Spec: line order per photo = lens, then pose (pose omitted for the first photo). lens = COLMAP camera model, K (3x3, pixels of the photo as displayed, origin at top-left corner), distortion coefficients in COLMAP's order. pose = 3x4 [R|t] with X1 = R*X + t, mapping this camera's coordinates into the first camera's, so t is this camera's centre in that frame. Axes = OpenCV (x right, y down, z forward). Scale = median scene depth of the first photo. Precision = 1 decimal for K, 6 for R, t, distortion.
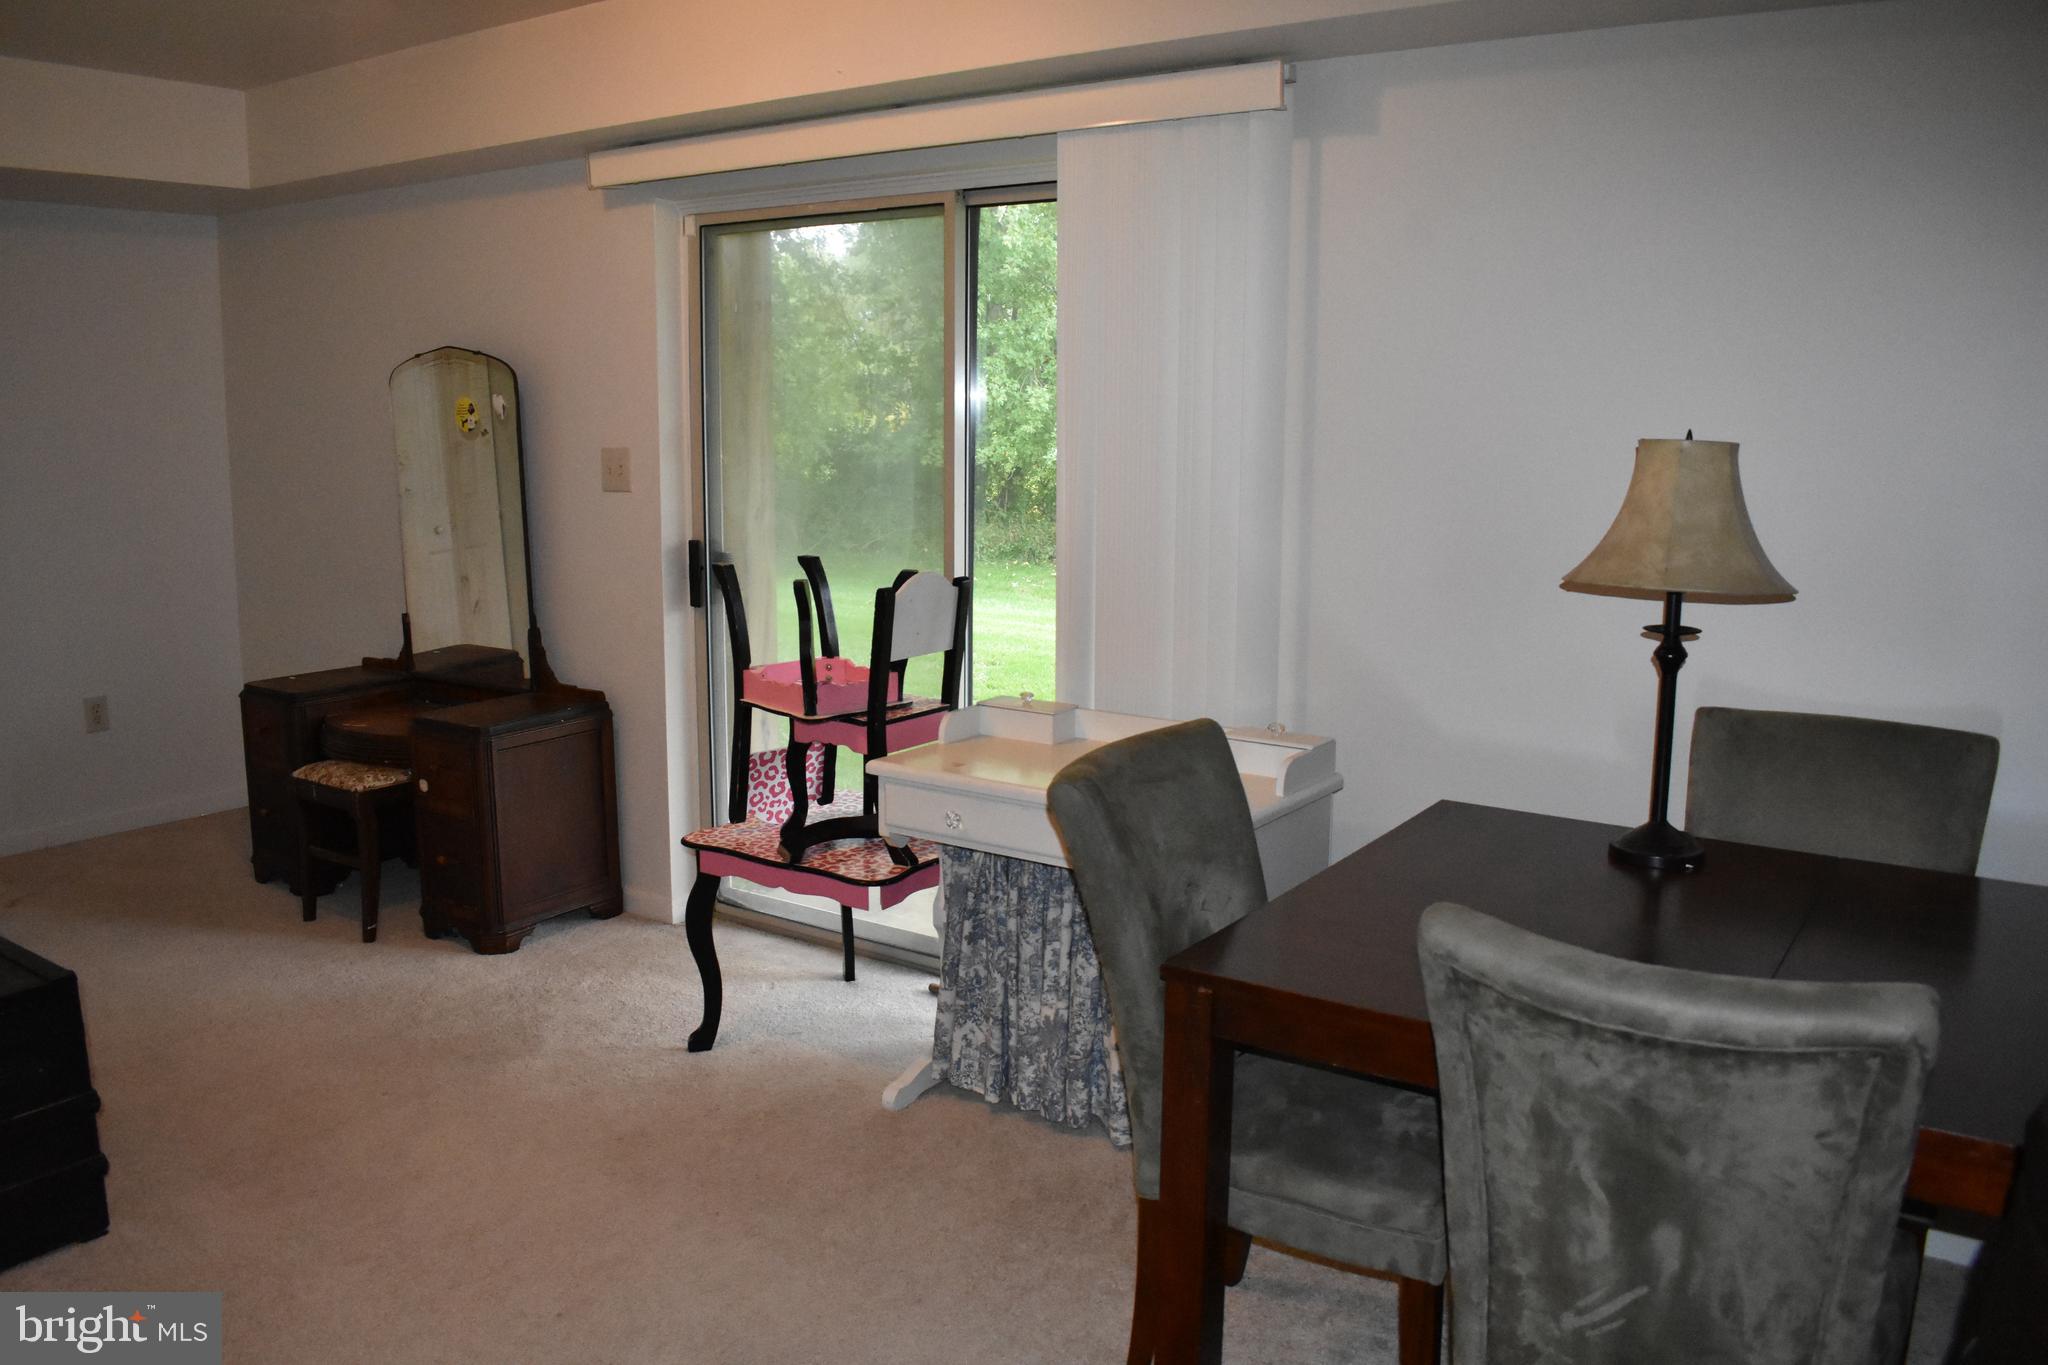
lens RADIAL K [[1593.6, 0, 1019.9], [0, 1593.6, 678.5], [0, 0, 1]] dist [-0.096911, 0.016741]
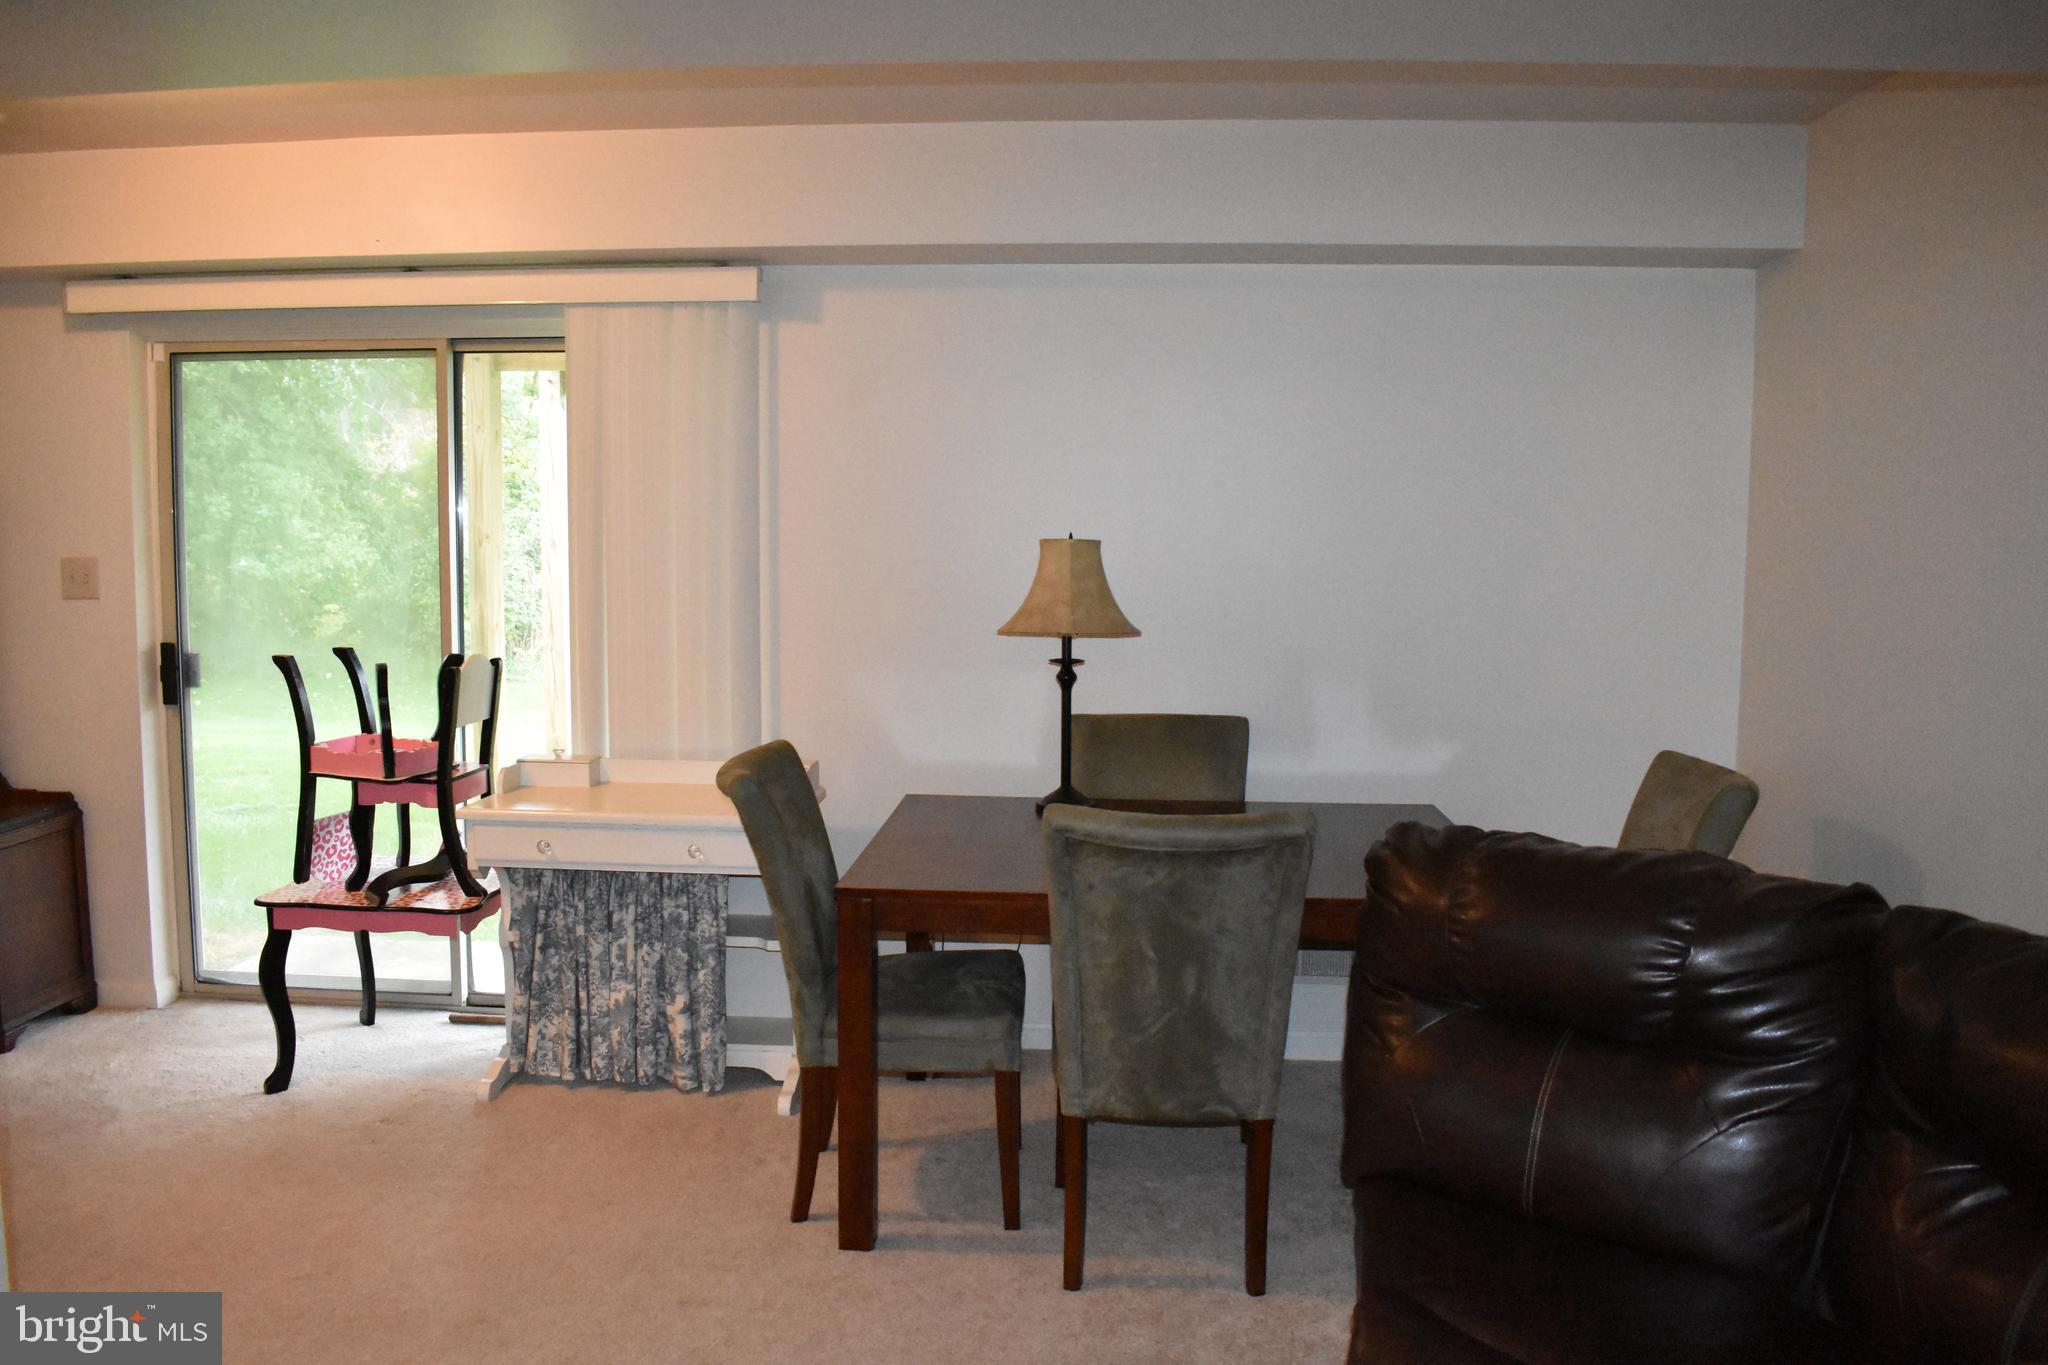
lens RADIAL K [[1593.6, 0, 1022.0], [0, 1593.6, 677.9], [0, 0, 1]] dist [-0.096911, 0.016741]
pose [[0.858765, -0.048568, 0.510063, -0.322639], [0.081713, 0.995738, -0.042763, 0.037634], [-0.505812, 0.078402, 0.859073, -0.249747]]
